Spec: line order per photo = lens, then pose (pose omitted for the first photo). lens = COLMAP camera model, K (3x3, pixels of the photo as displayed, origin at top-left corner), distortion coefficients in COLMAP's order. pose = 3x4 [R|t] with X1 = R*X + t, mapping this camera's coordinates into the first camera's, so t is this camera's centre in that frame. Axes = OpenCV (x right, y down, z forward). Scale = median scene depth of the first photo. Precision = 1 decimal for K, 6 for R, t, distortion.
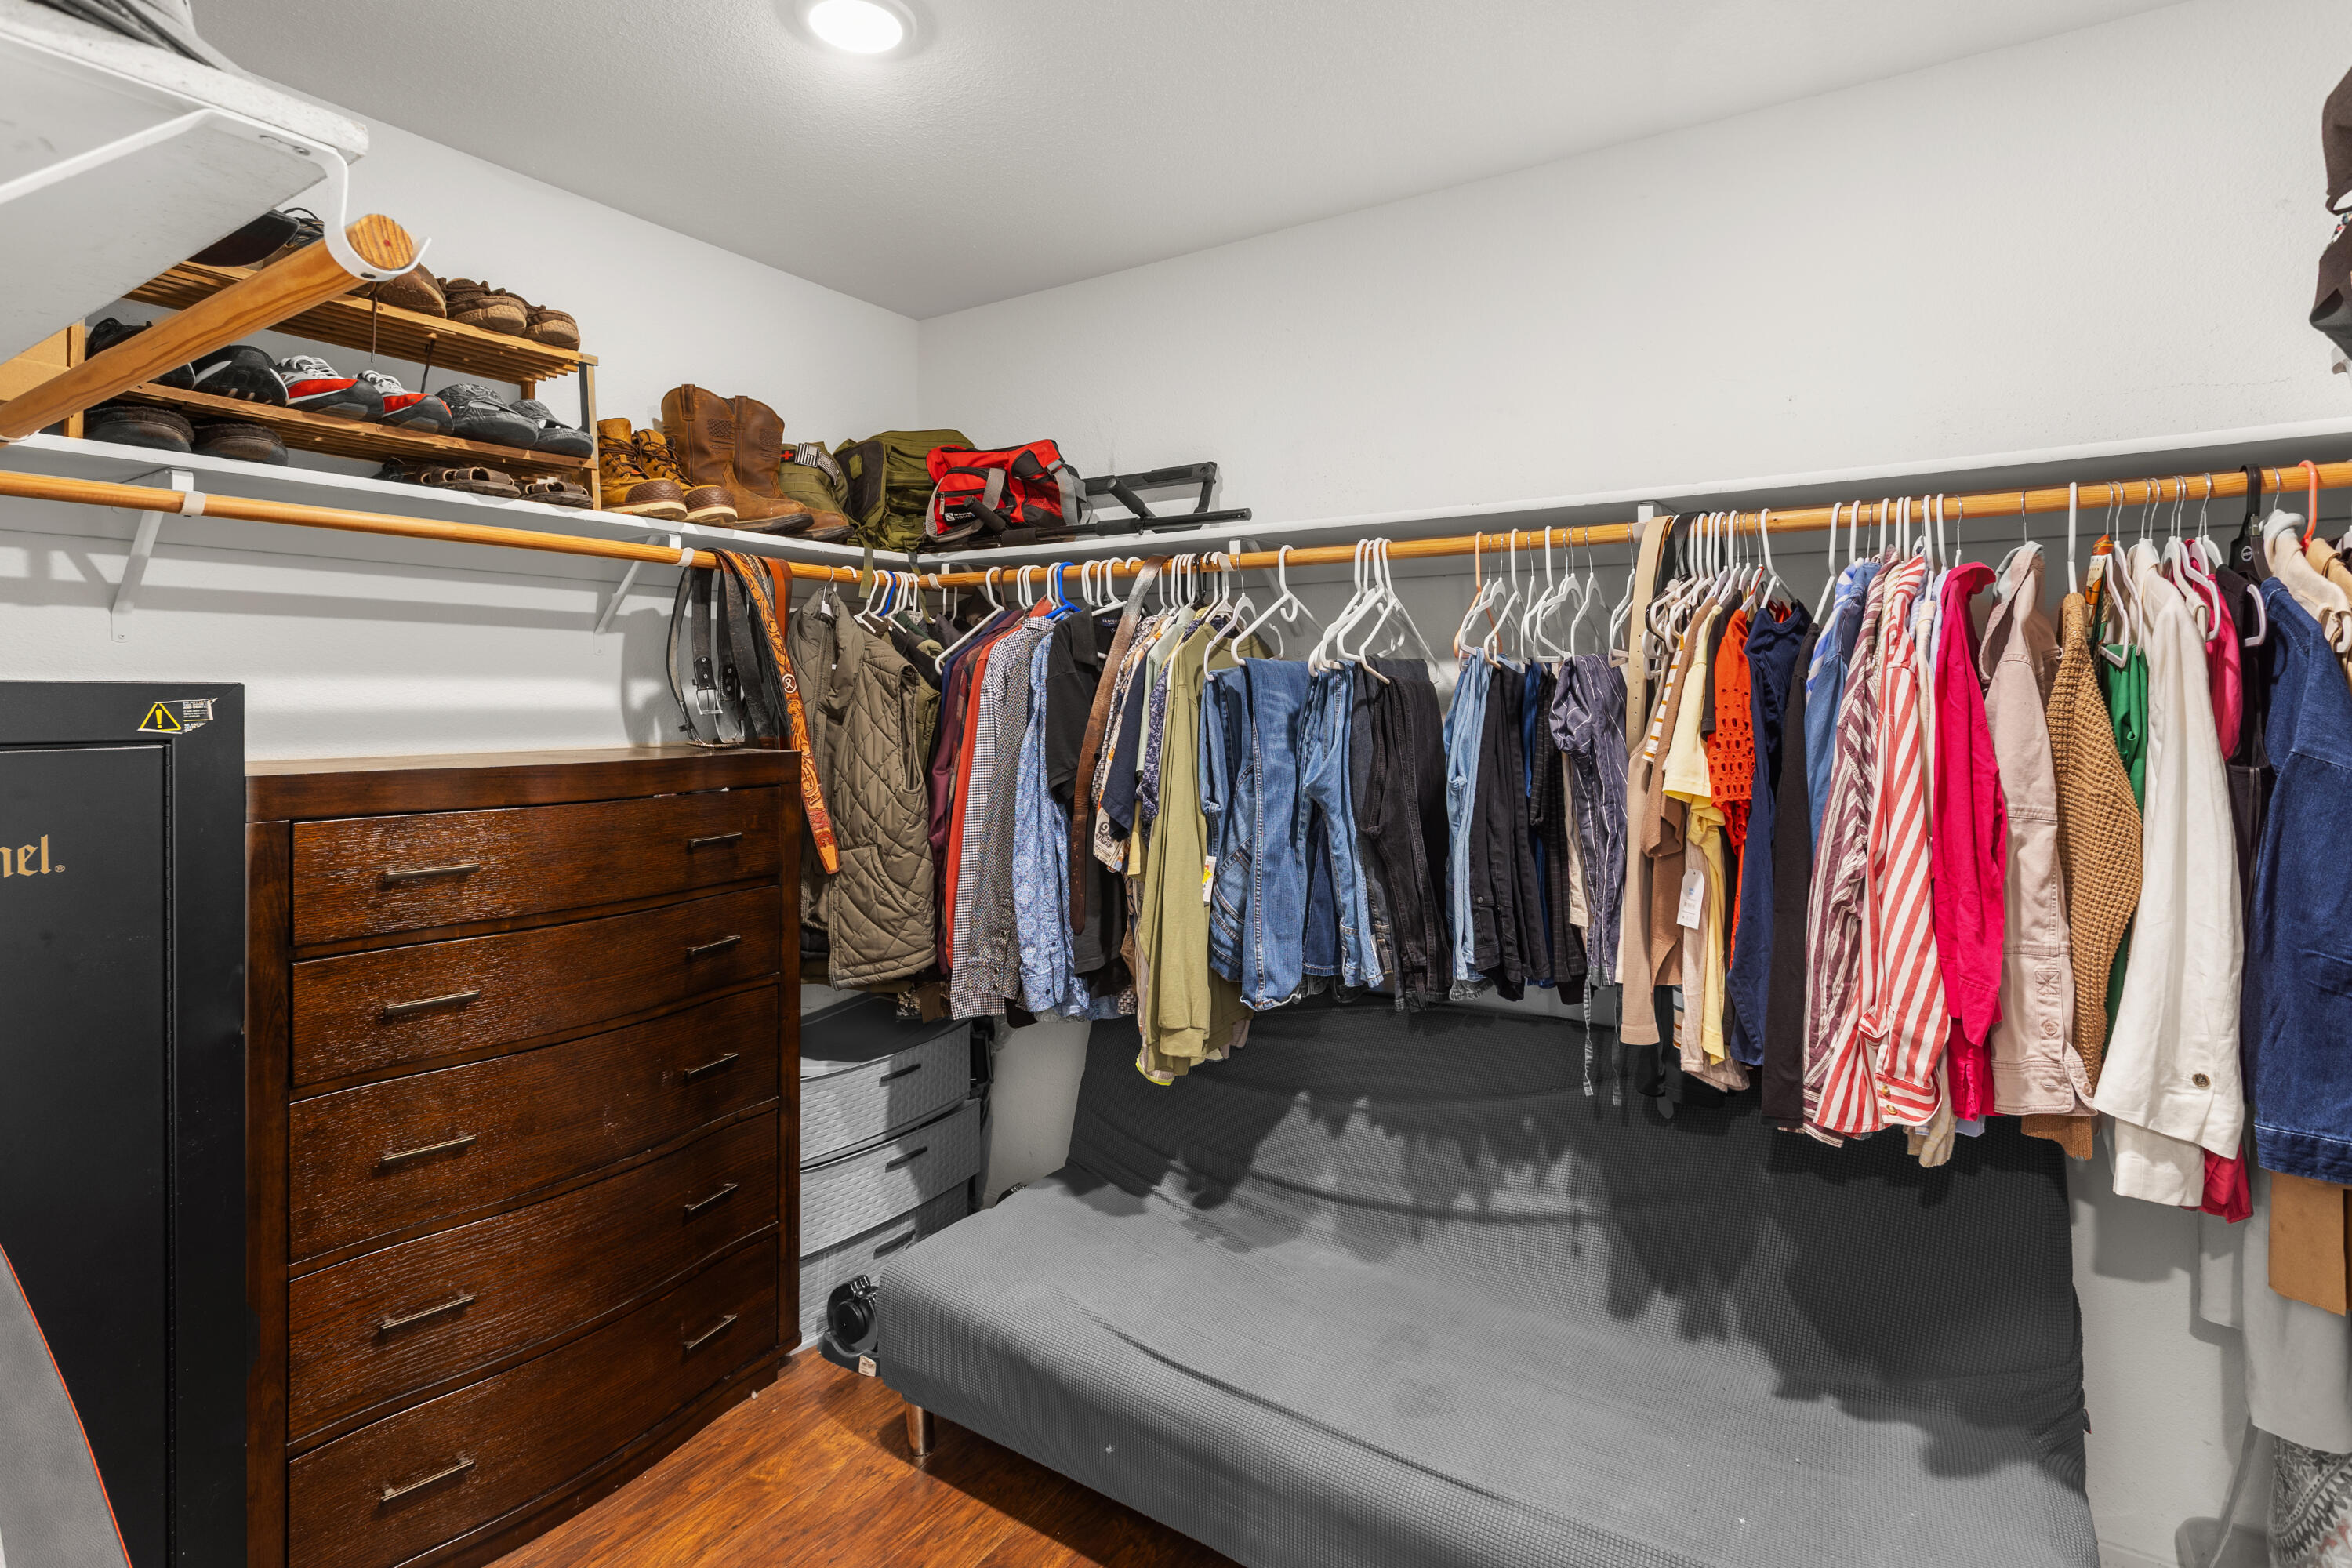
lens RADIAL K [[1157.1, 0, 1187.2], [0, 1157.1, 701.9], [0, 0, 1]] dist [0.007125, 0.000314]
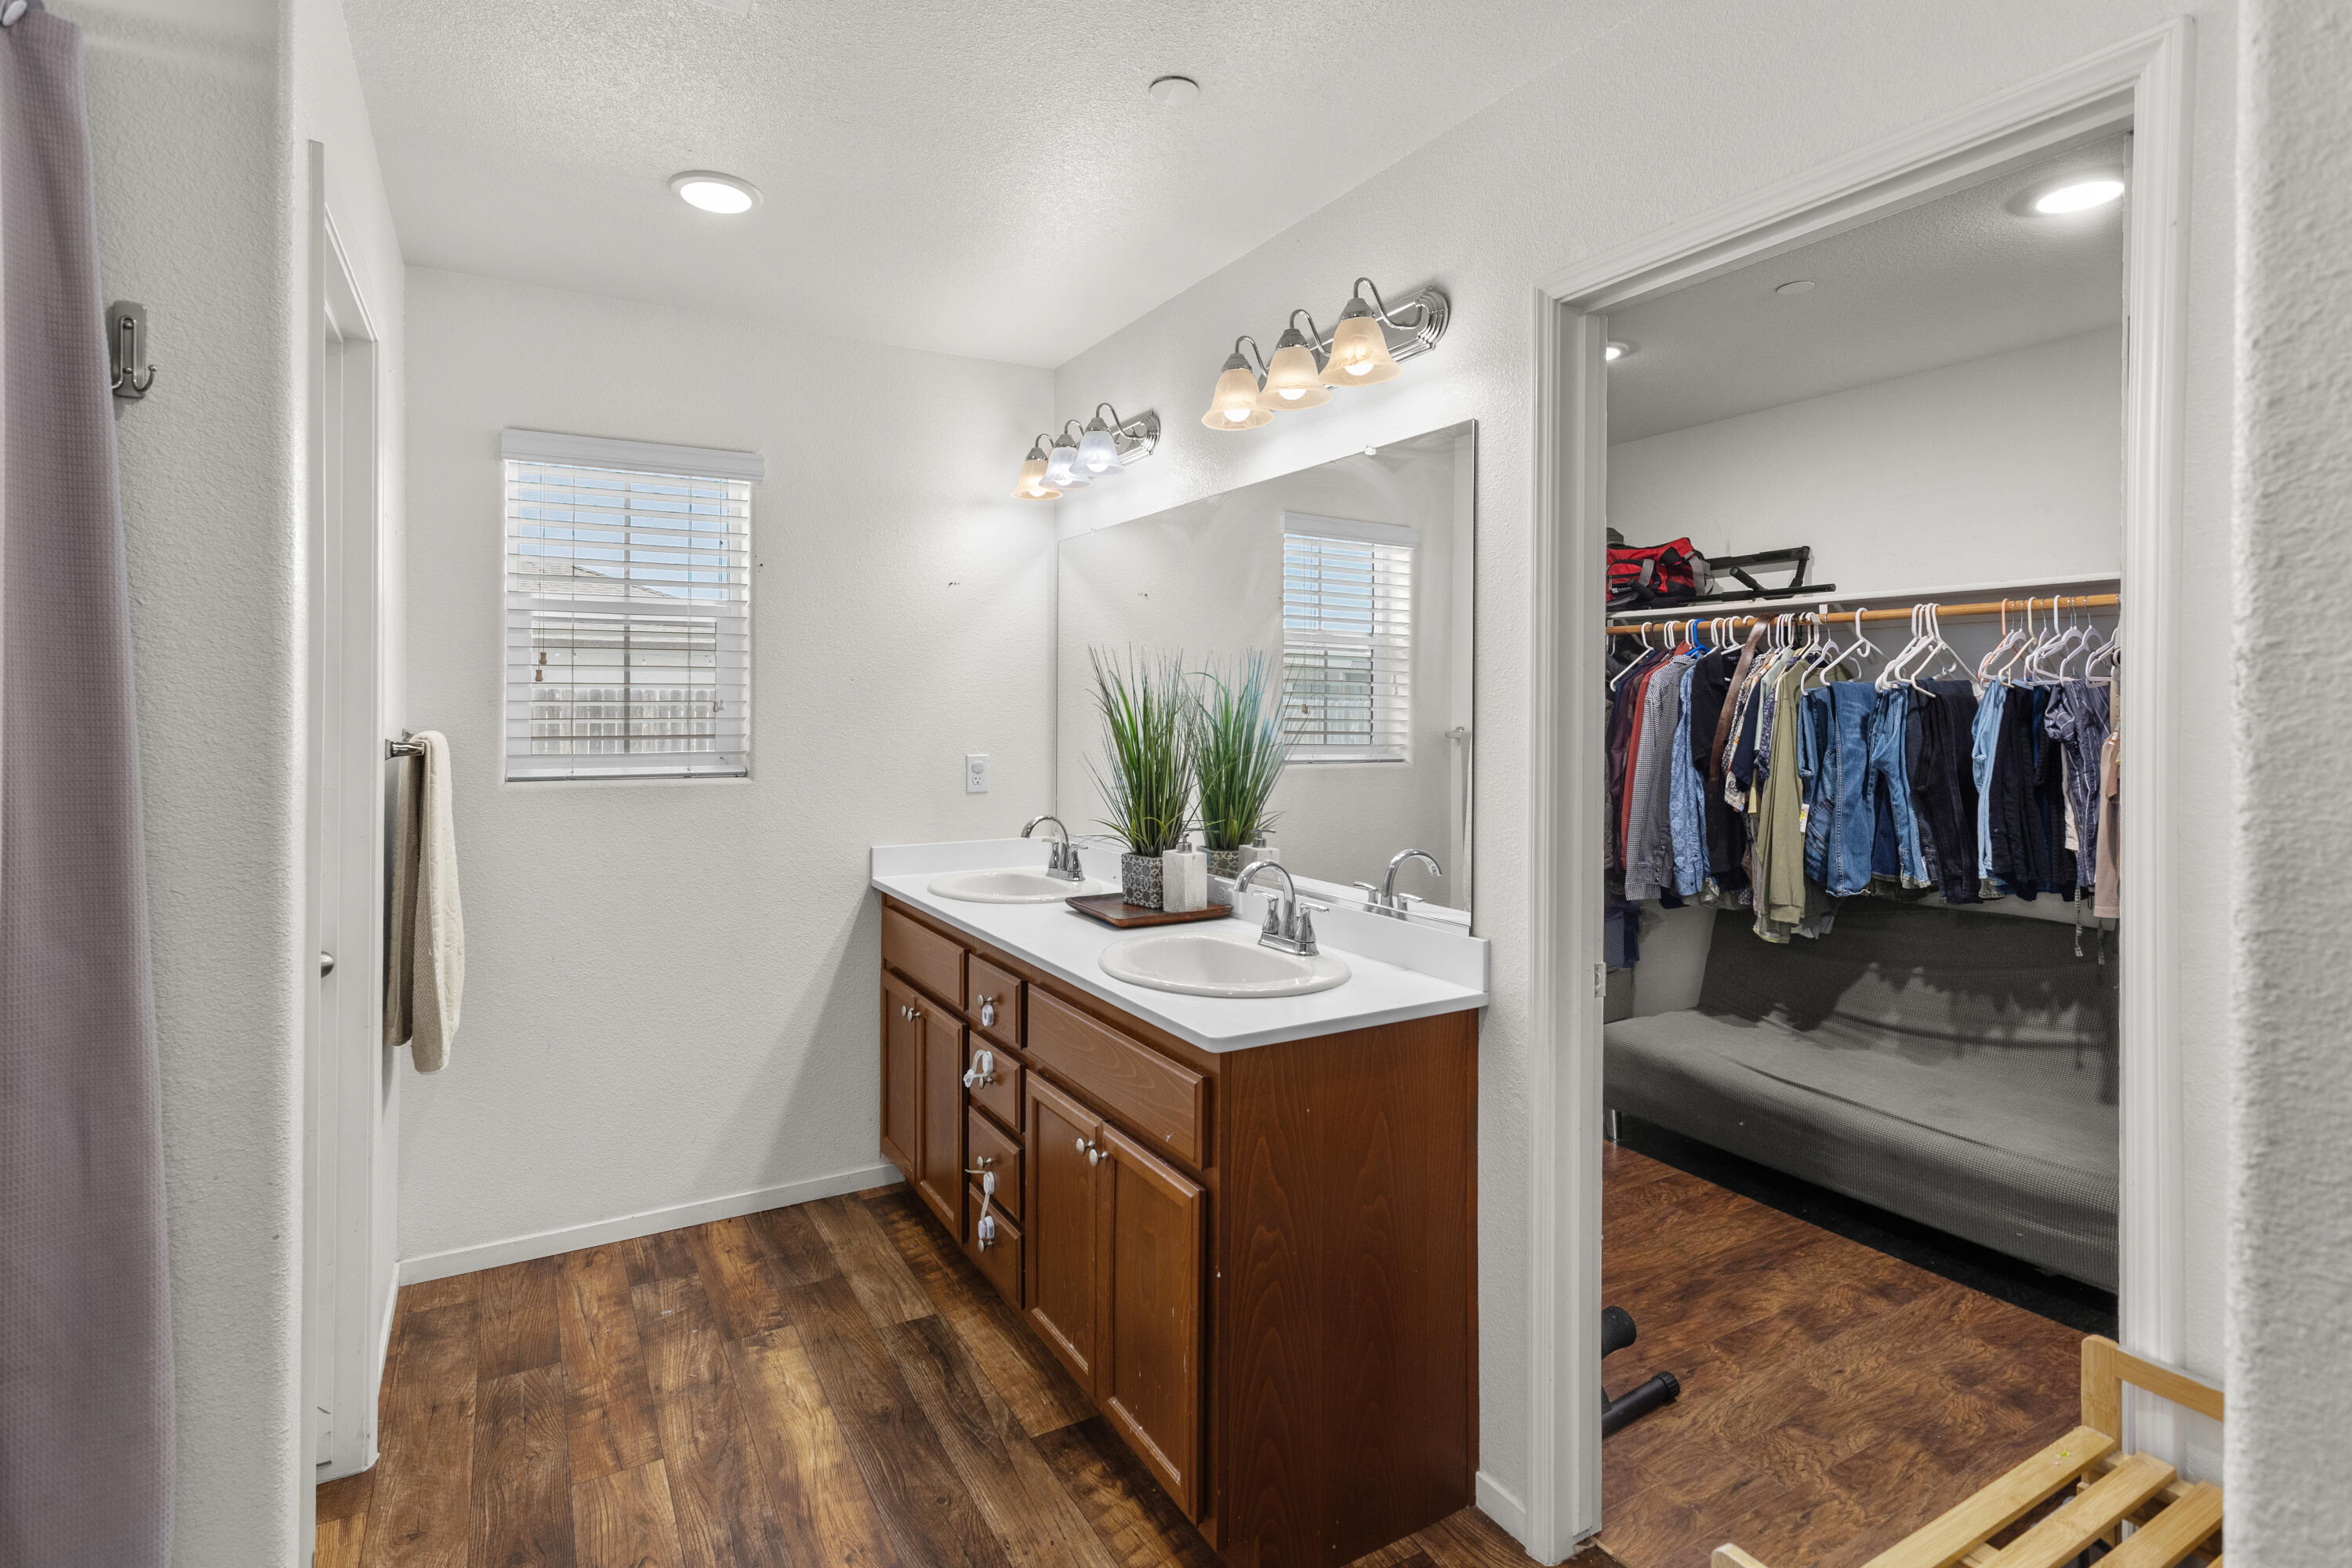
lens RADIAL K [[1157.1, 0, 1167.2], [0, 1157.1, 710.6], [0, 0, 1]] dist [0.007125, 0.000314]
pose [[0.888047, 0.001295, -0.459751, -0.026903], [0.000424, 0.999993, 0.003636, -0.003439], [0.459752, -0.003424, 0.888041, -0.844411]]
